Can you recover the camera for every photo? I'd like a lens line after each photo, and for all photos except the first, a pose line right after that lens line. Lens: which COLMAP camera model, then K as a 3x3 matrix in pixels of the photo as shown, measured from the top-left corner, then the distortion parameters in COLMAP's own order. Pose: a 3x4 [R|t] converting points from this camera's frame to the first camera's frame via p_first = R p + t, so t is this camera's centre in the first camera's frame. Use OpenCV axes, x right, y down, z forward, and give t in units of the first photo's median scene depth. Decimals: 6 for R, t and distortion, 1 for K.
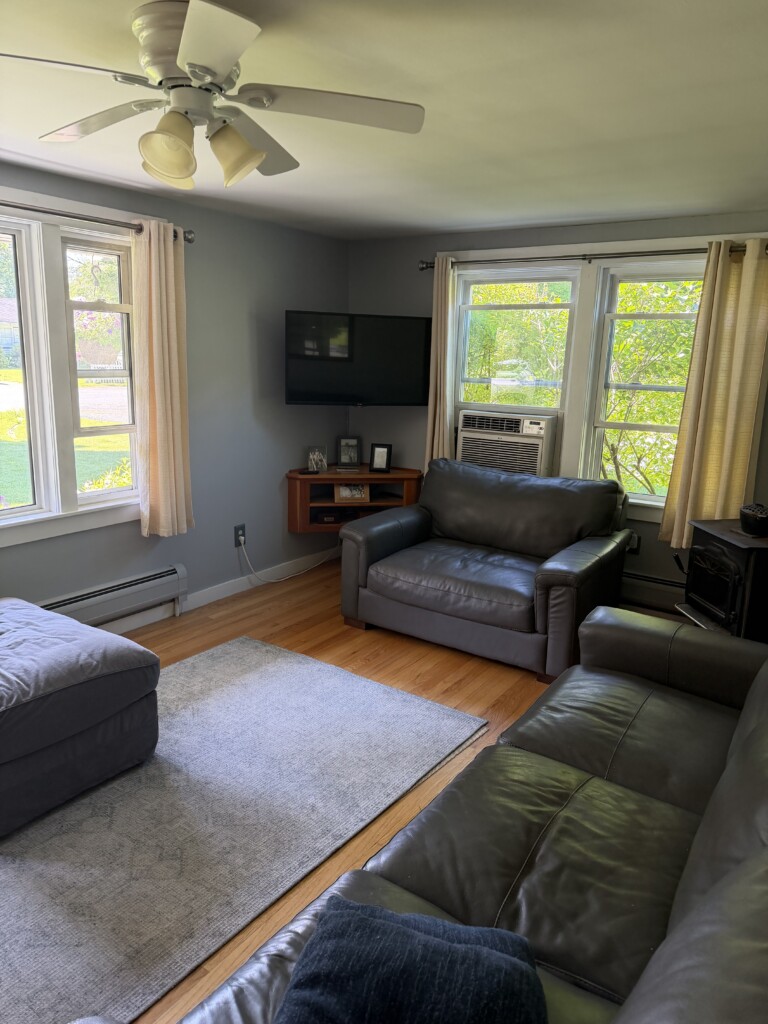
lens RADIAL K [[718.8, 0, 381.8], [0, 718.8, 503.7], [0, 0, 1]] dist [0.024764, -0.024966]
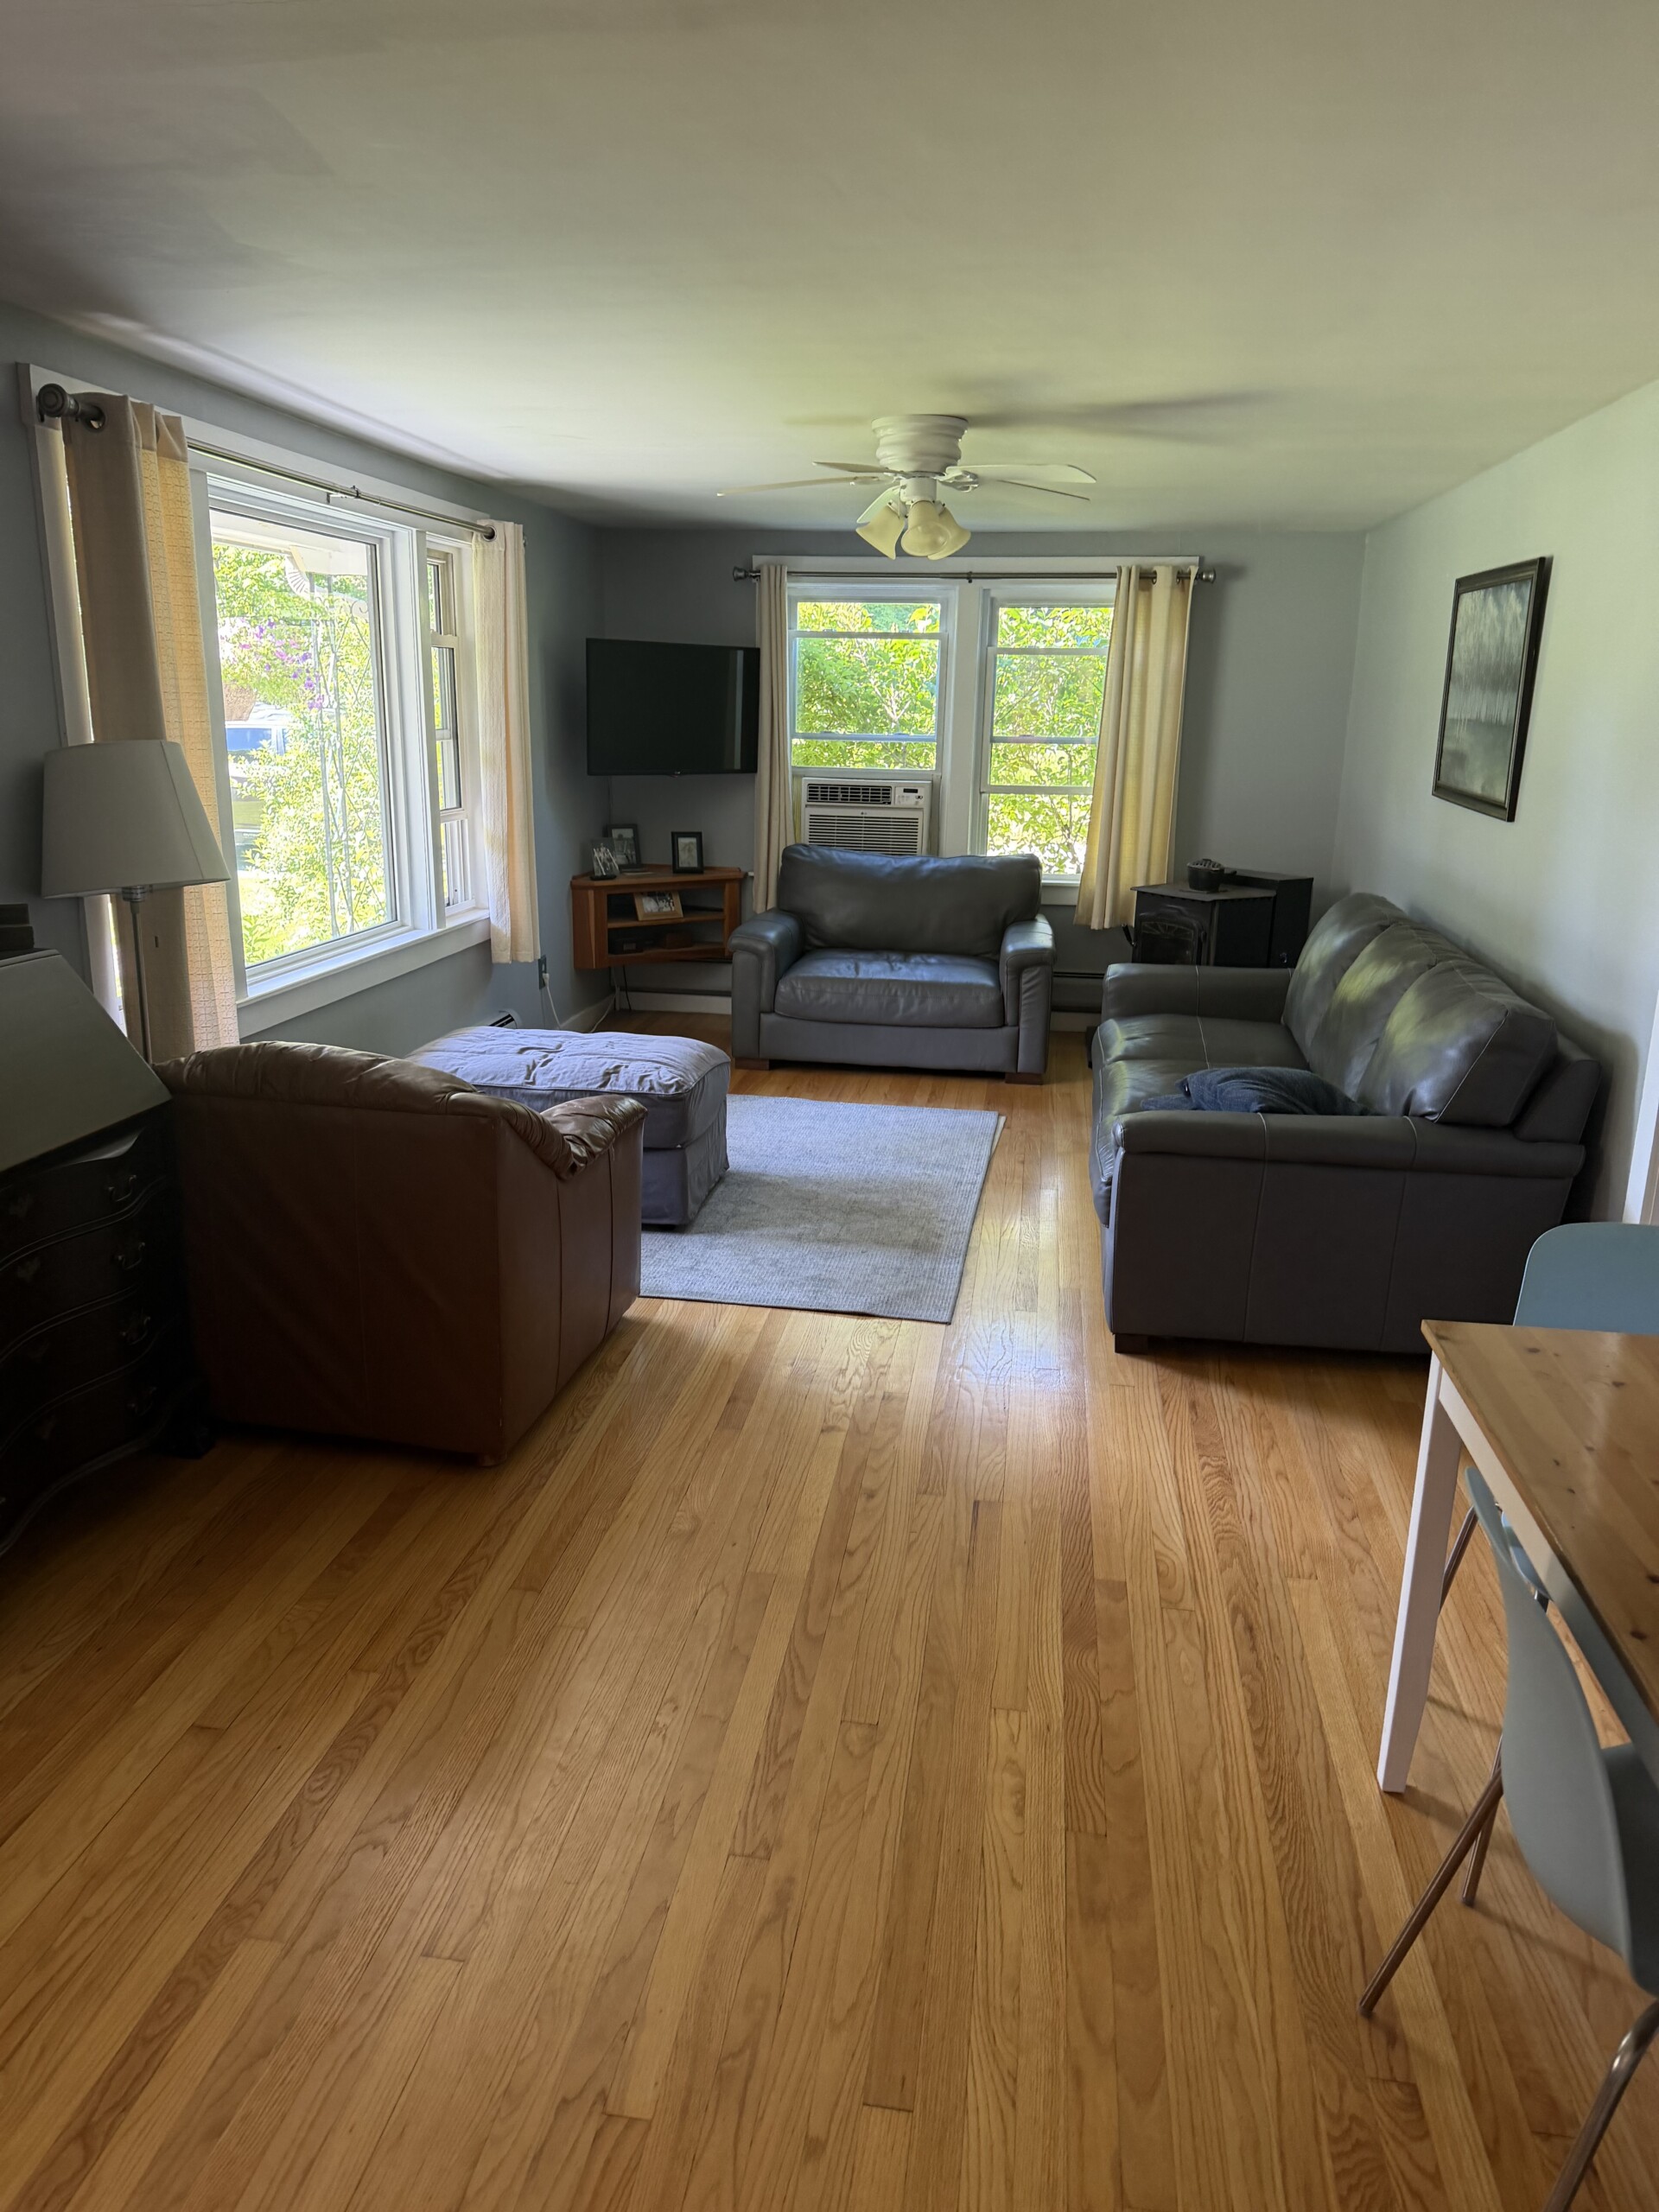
lens RADIAL K [[1552.7, 0, 827.6], [0, 1552.7, 1122.9], [0, 0, 1]] dist [0.024764, -0.024966]
pose [[0.899430, -0.126698, 0.418297, -0.629226], [0.096992, 0.991058, 0.091628, 0.081852], [-0.426166, -0.041842, 0.903677, -0.492951]]
